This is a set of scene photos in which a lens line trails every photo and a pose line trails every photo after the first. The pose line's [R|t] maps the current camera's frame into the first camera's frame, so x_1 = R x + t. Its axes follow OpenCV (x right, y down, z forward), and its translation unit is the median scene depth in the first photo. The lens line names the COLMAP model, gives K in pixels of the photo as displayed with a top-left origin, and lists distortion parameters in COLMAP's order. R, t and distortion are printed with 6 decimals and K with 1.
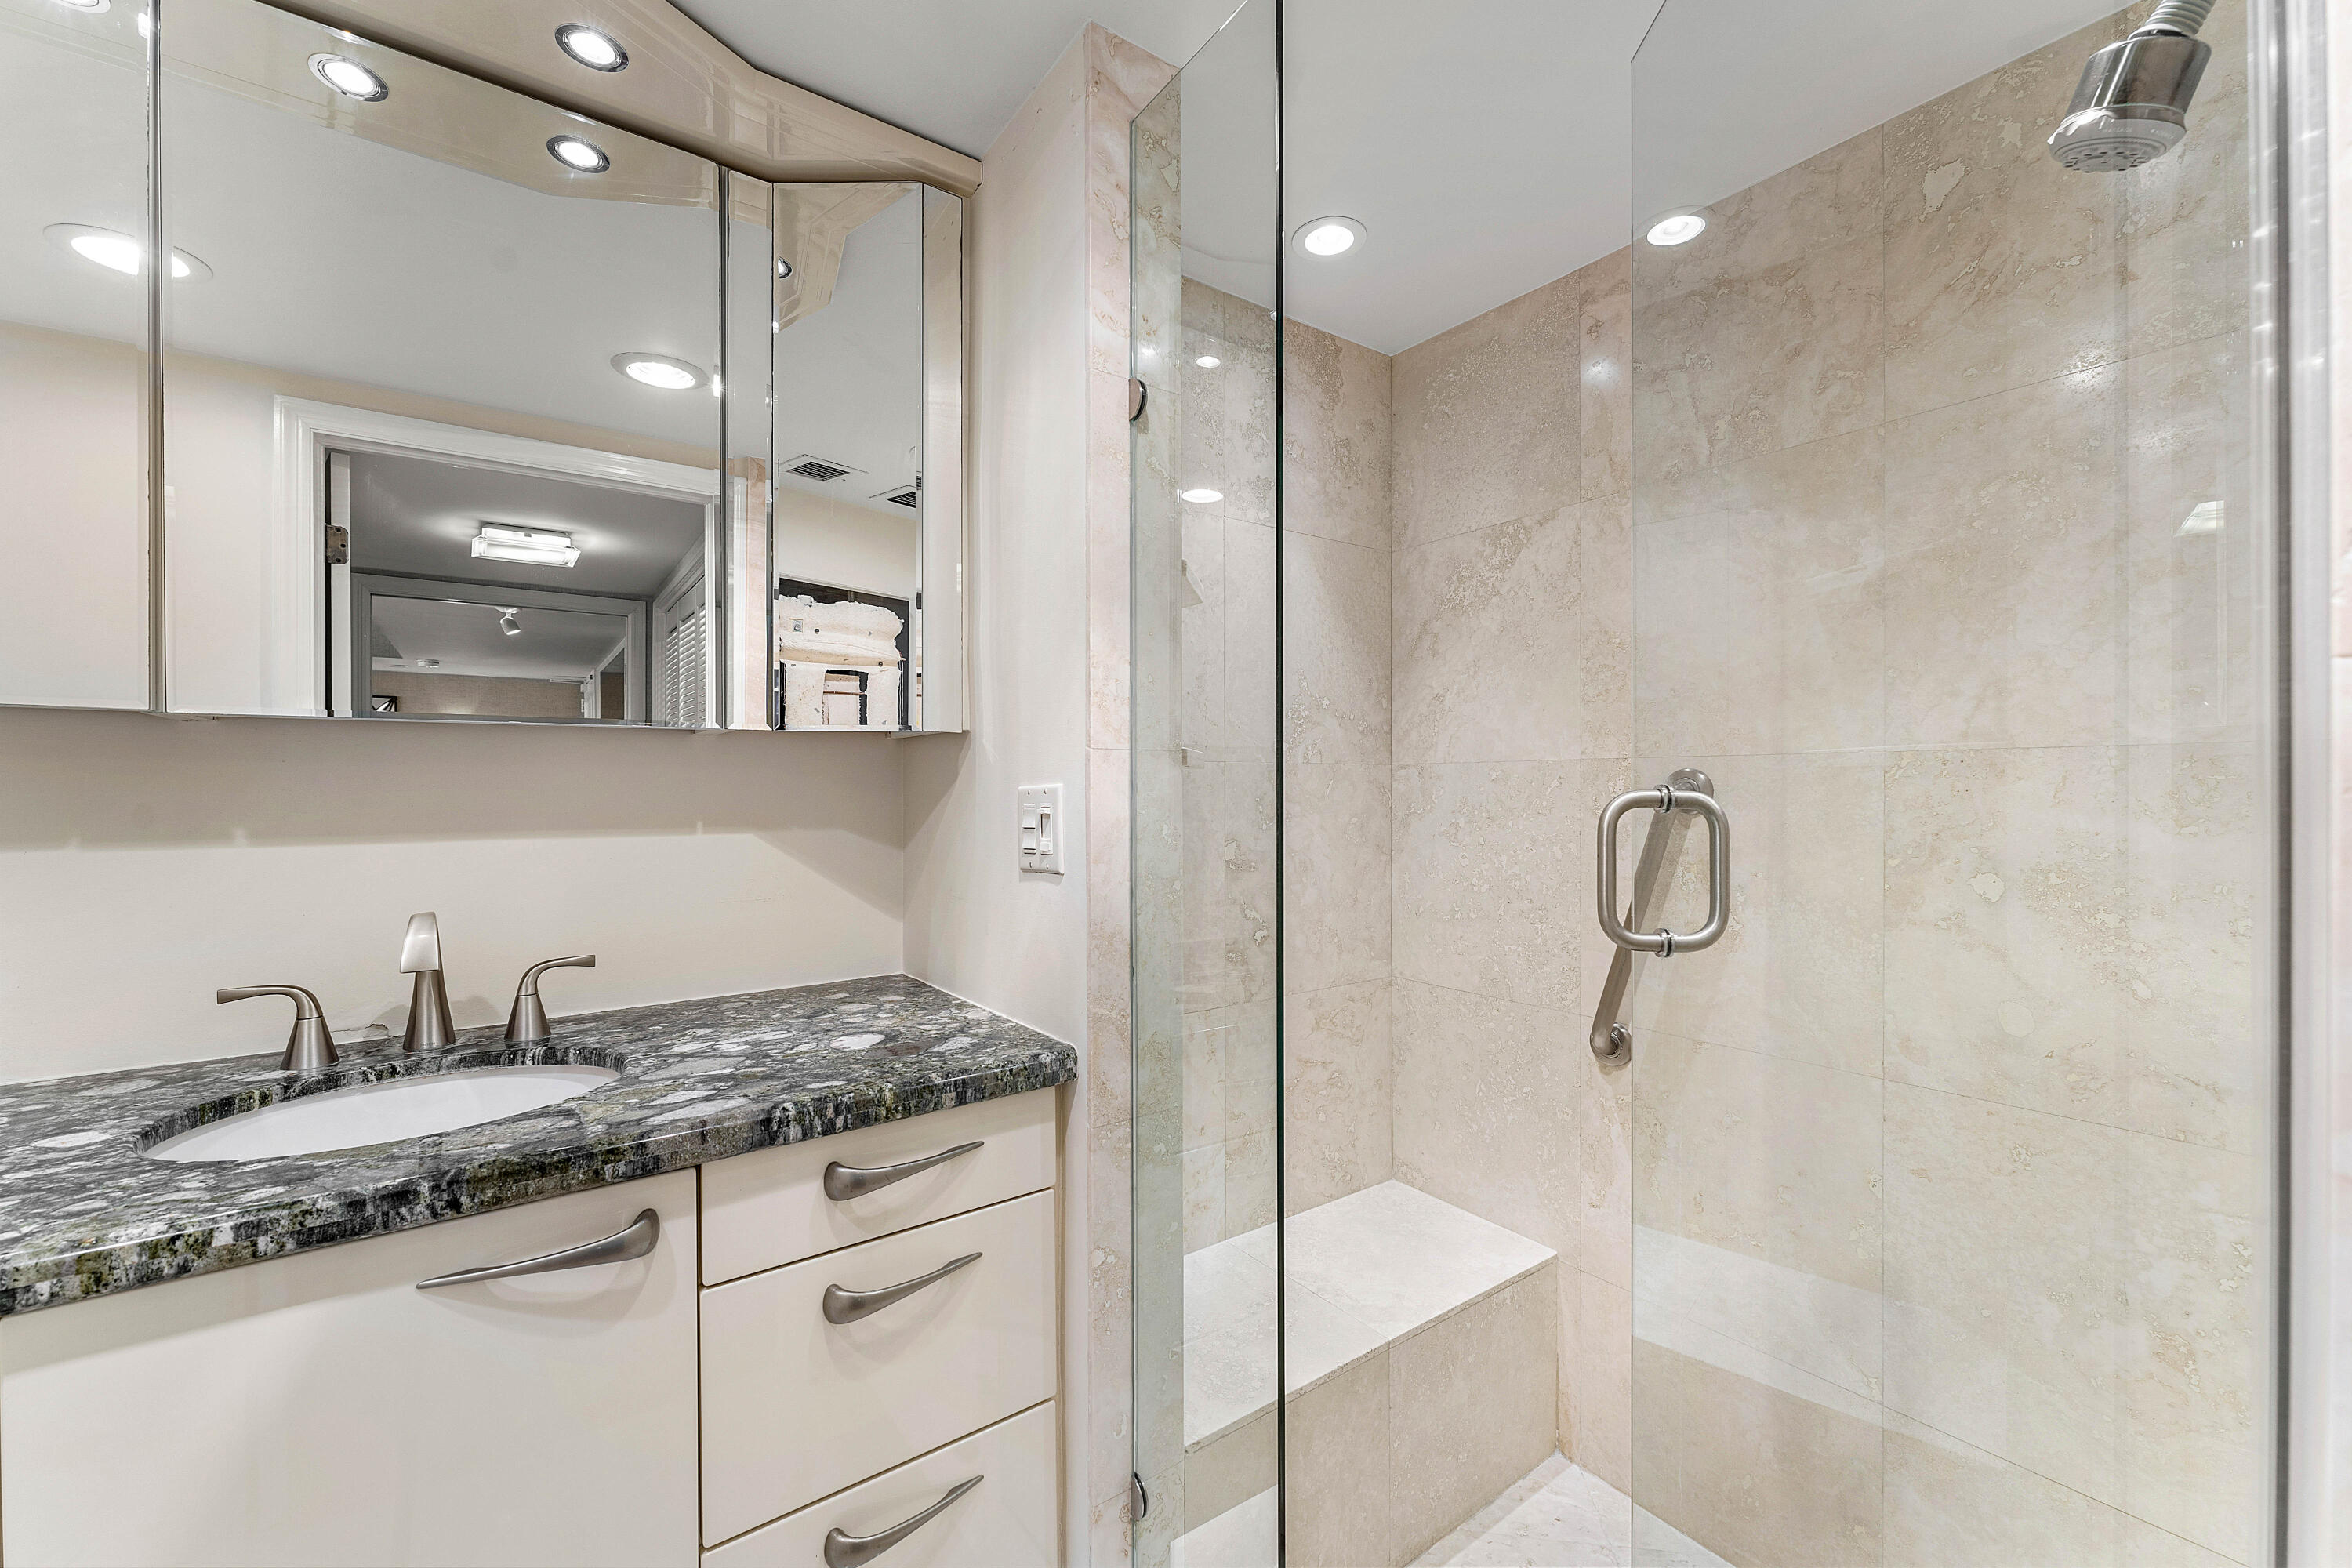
lens RADIAL K [[967.1, 0, 1141.6], [0, 967.1, 786.0], [0, 0, 1]] dist [0.000305, 0.000030]
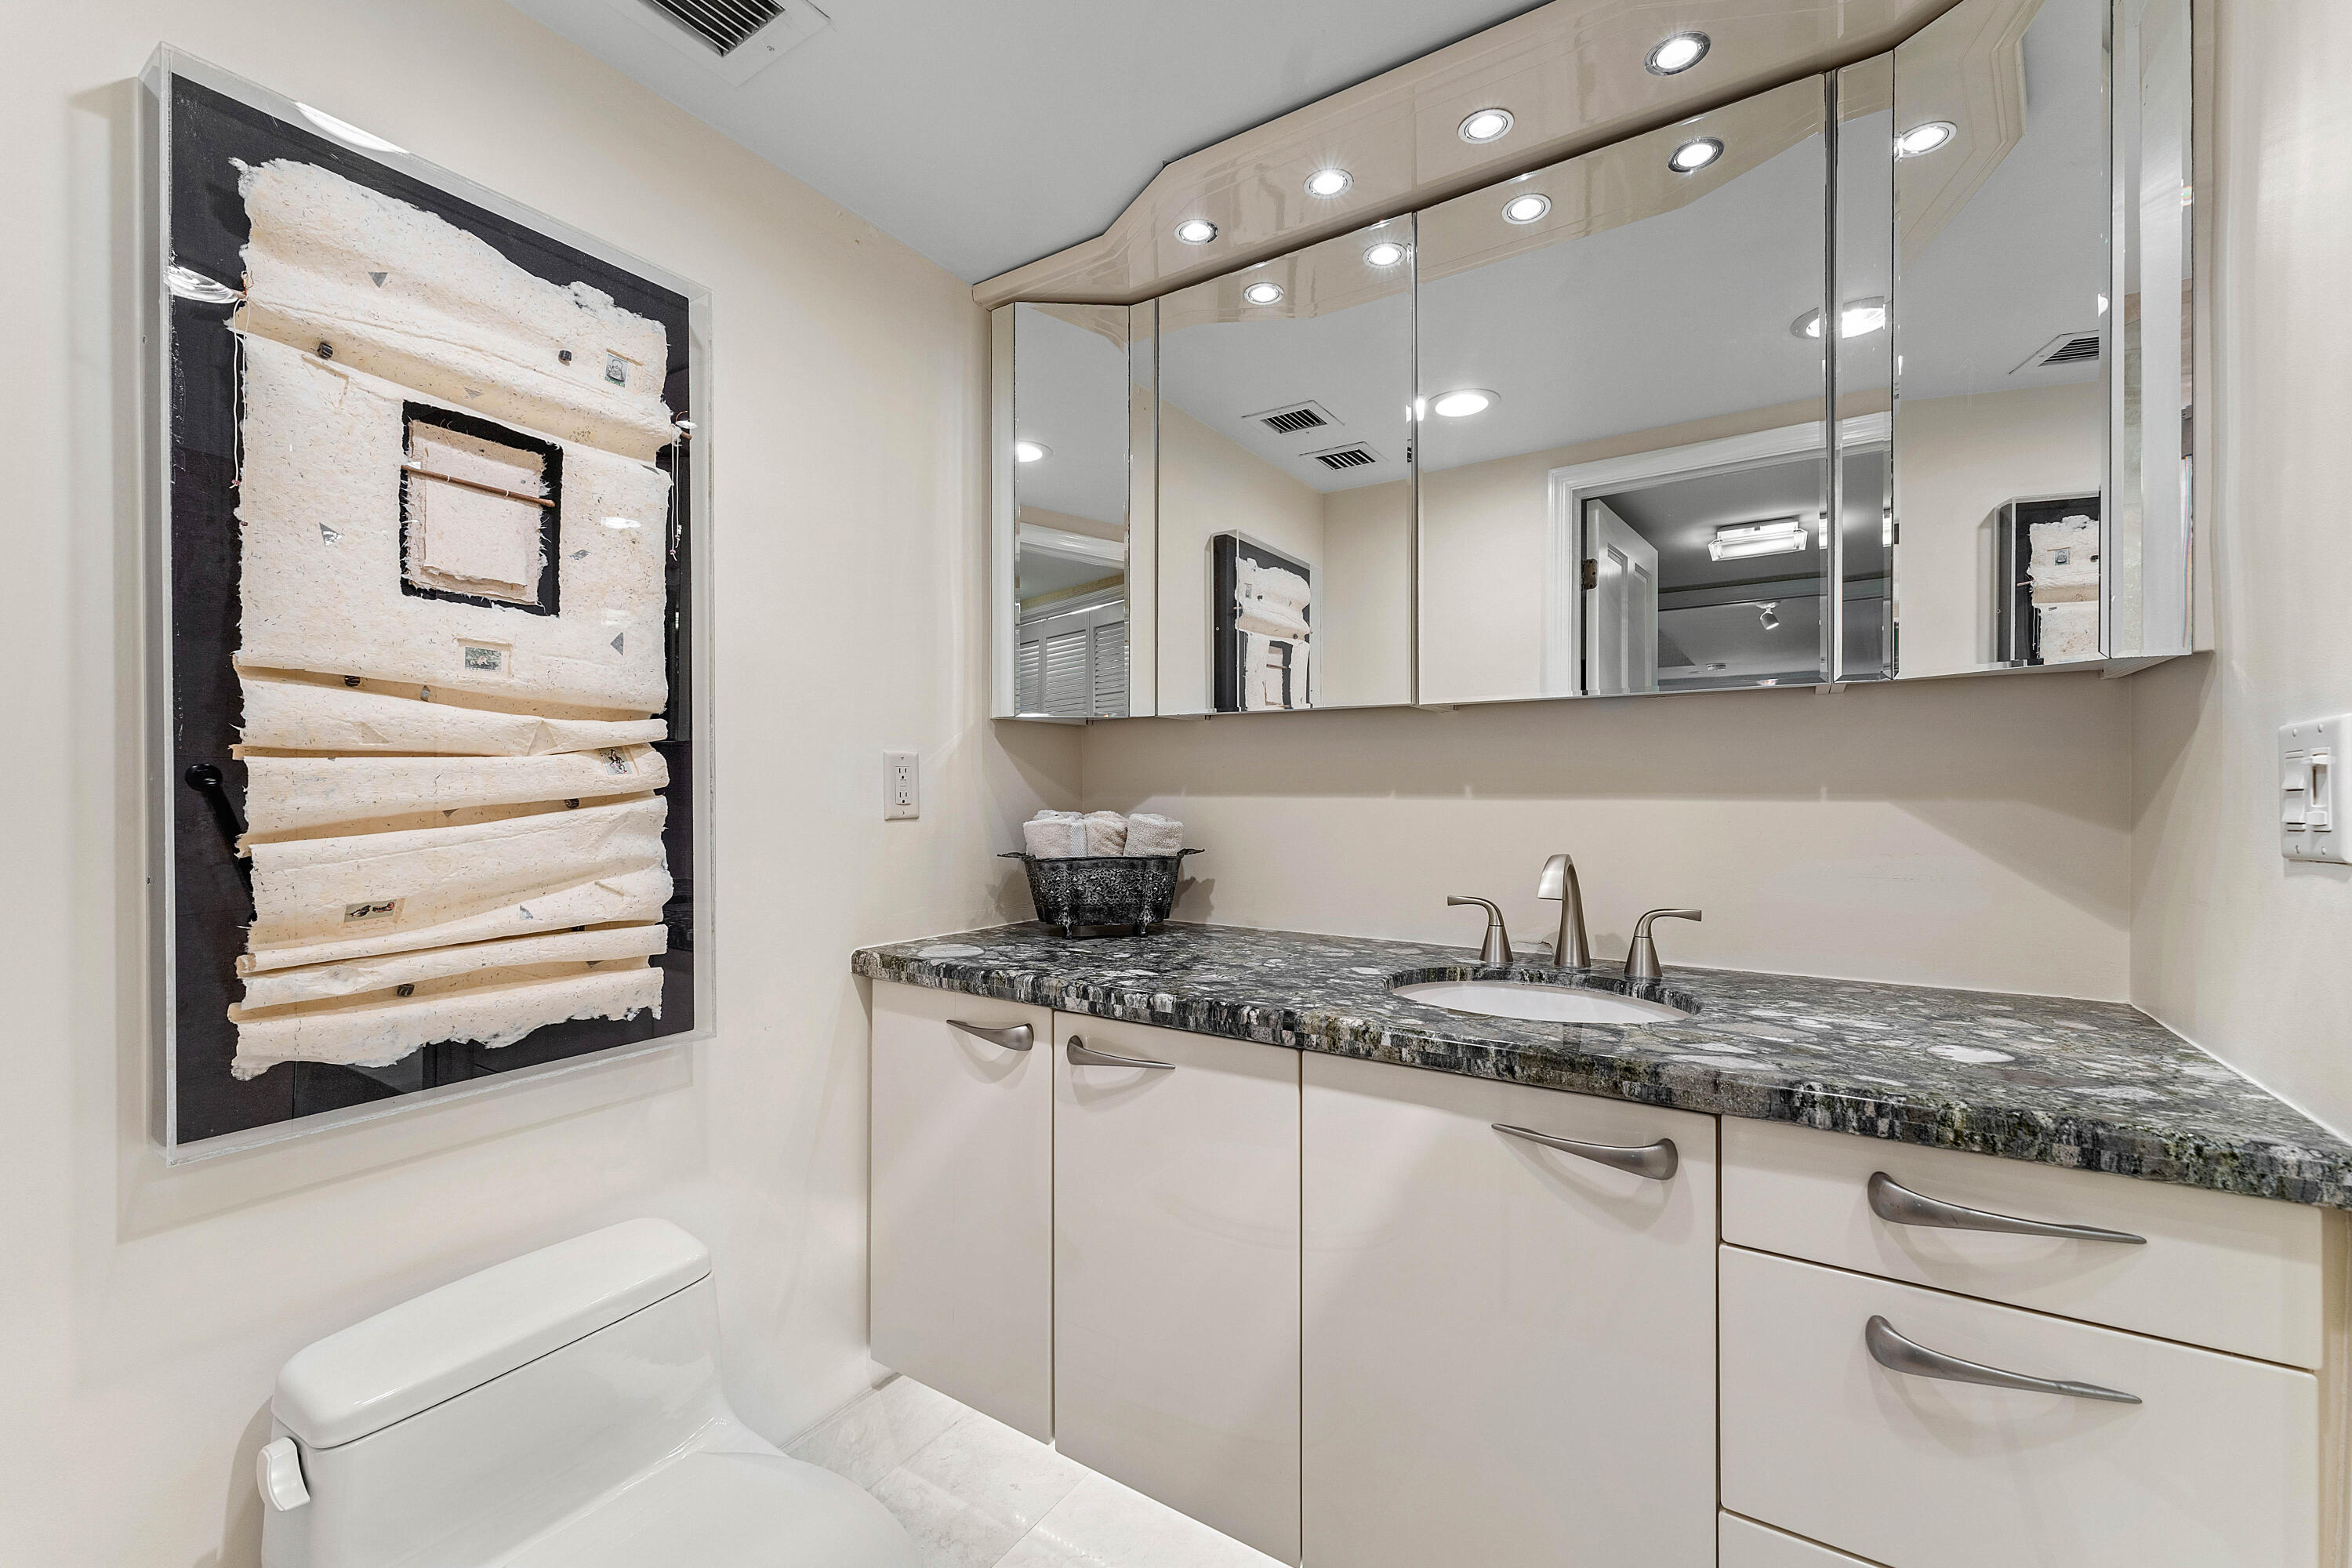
lens RADIAL K [[948.9, 0, 1173.7], [0, 948.9, 788.3], [0, 0, 1]] dist [0.000606, 0.000109]
pose [[0.356748, 0.004267, -0.934191, 0.233664], [-0.006085, 0.999979, 0.002244, 0.052818], [0.934181, 0.004884, 0.356766, 0.118935]]
